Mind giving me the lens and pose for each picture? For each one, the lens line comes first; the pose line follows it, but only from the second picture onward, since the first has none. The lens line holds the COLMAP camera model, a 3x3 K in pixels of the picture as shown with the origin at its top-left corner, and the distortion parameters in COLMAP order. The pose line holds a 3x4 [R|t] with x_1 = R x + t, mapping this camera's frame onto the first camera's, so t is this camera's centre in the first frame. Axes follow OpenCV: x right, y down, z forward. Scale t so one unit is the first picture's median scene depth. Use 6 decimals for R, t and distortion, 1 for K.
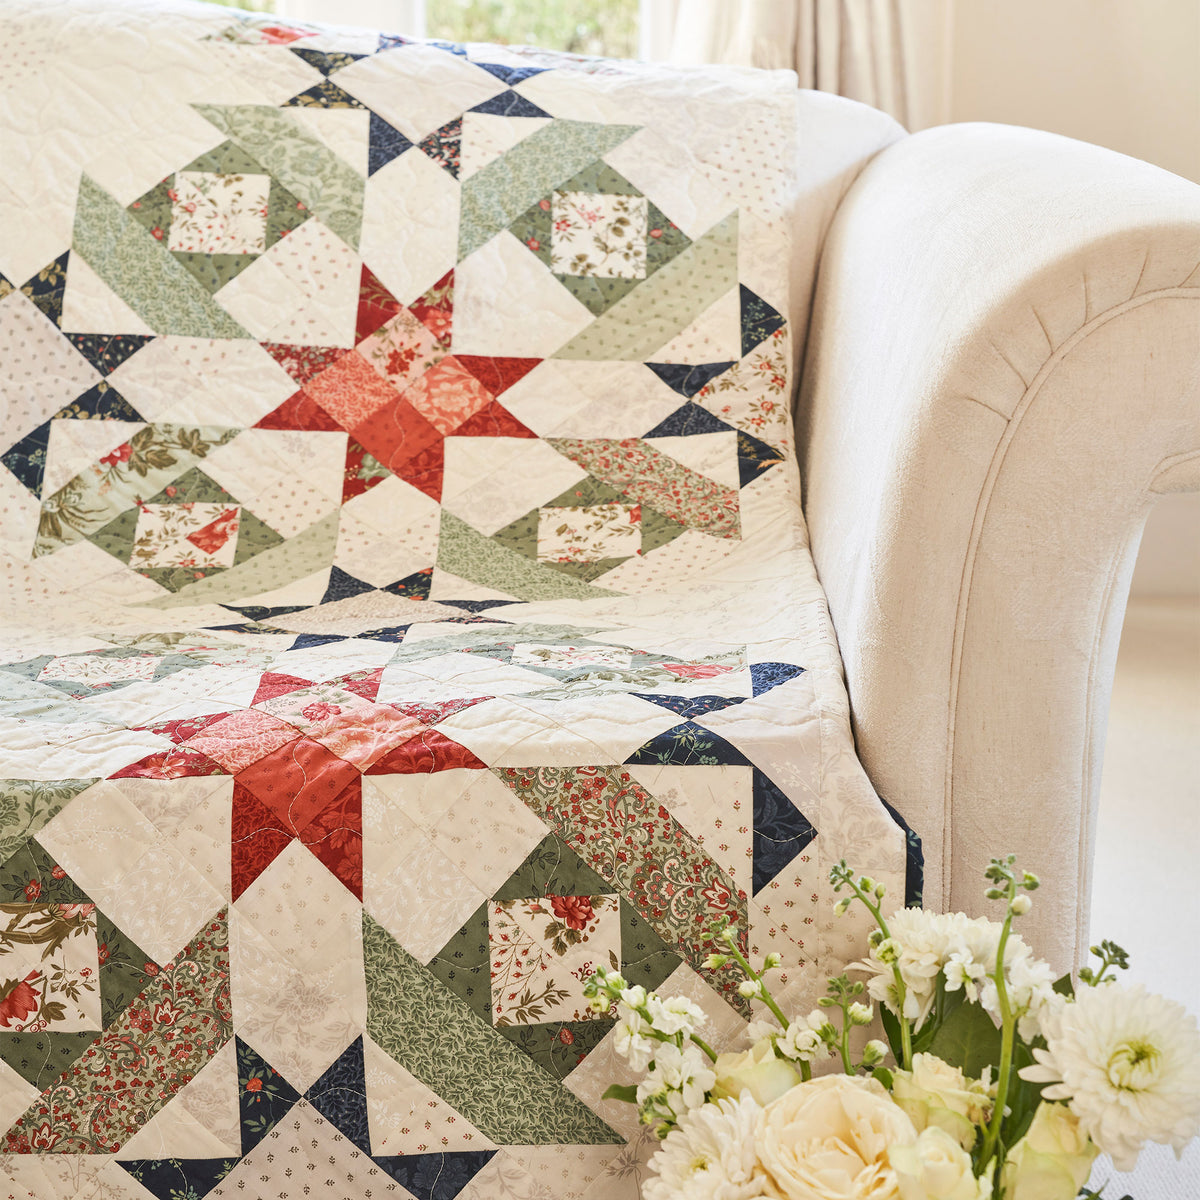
lens RADIAL K [[1961.3, 0, 595.5], [0, 1961.3, 603.3], [0, 0, 1]] dist [-0.035288, 0.000000]
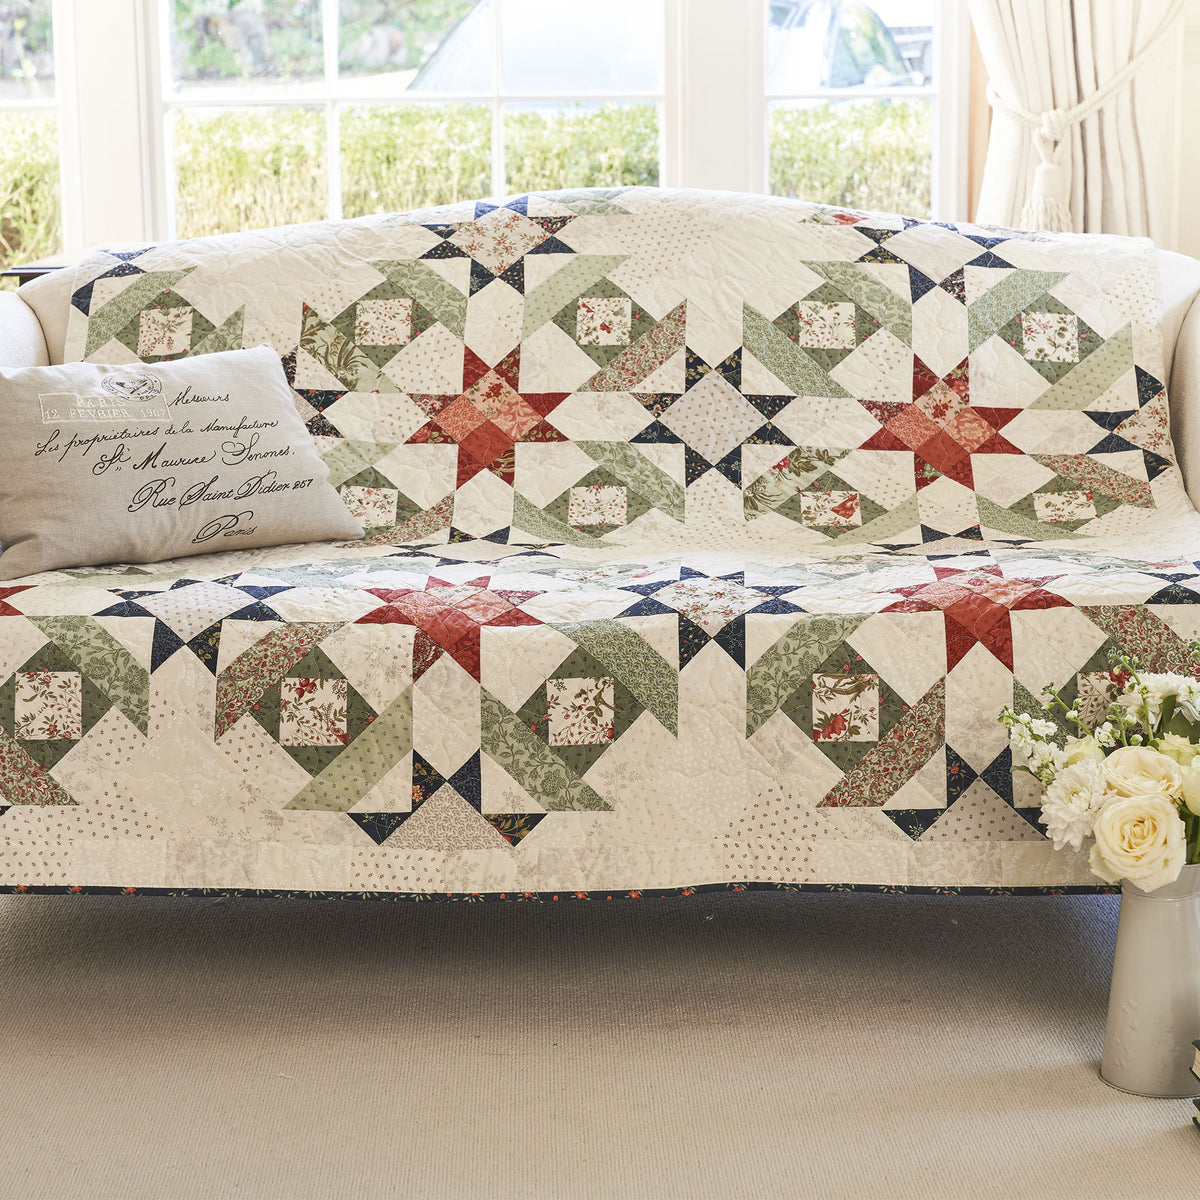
lens RADIAL K [[1961.3, 0, 603.5], [0, 1961.3, 595.0], [0, 0, 1]] dist [-0.035288, 0.000000]
pose [[0.999404, -0.001486, -0.034498, -0.346094], [-0.000456, 0.998419, -0.056216, 0.138321], [0.034527, 0.056198, 0.997822, -0.733474]]
